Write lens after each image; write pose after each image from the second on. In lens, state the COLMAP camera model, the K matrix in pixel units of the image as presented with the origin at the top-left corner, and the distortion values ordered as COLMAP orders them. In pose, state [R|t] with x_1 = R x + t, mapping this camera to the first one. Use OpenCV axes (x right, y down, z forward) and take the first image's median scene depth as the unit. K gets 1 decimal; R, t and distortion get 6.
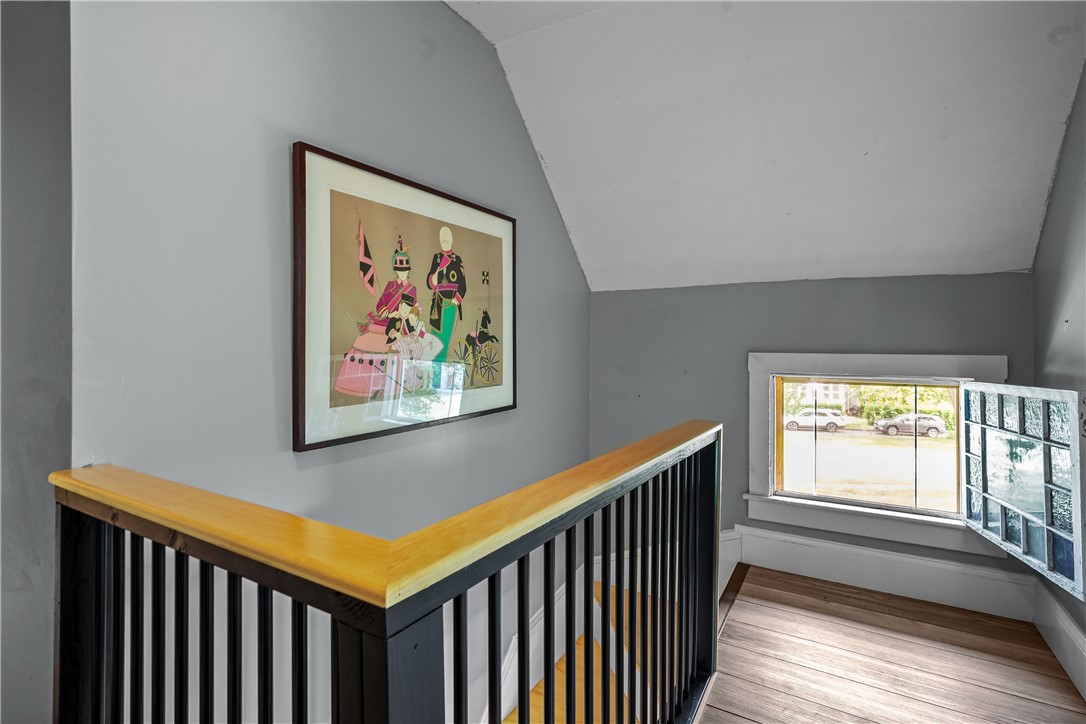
lens RADIAL K [[527.9, 0, 540.7], [0, 527.9, 346.0], [0, 0, 1]] dist [-0.007751, 0.006057]
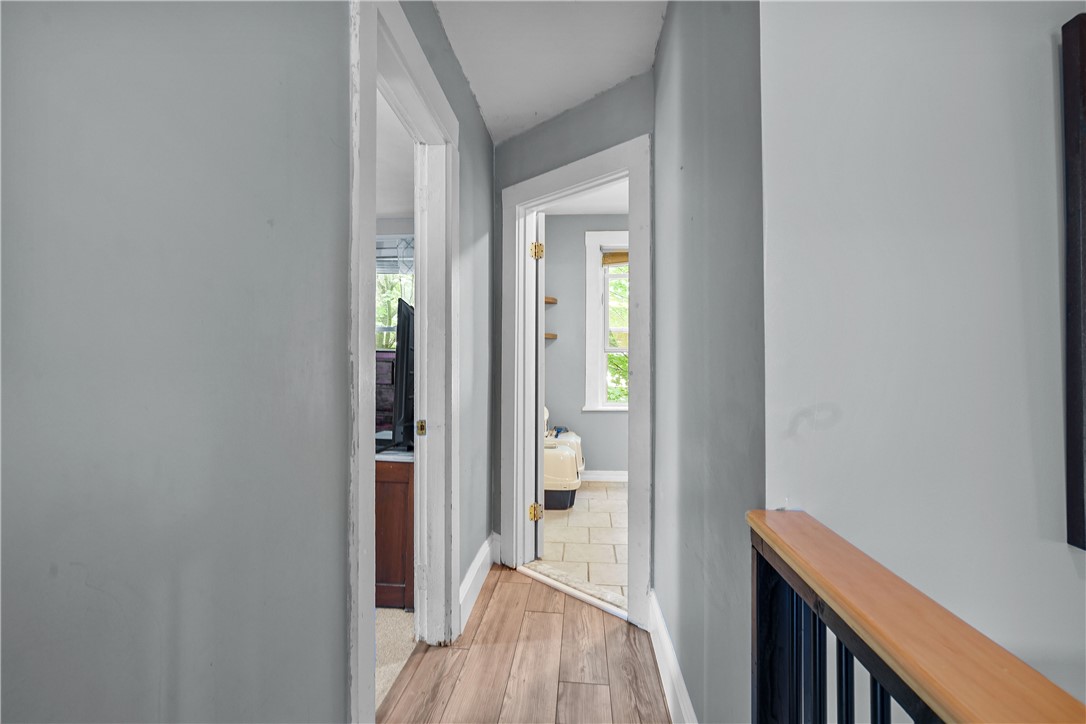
lens RADIAL K [[527.9, 0, 542.6], [0, 527.9, 361.5], [0, 0, 1]] dist [-0.007751, 0.006057]
pose [[0.436060, -0.014823, -0.899796, -0.269268], [0.003445, 0.999885, -0.014802, 0.002058], [0.899911, 0.003355, 0.436061, 0.293645]]
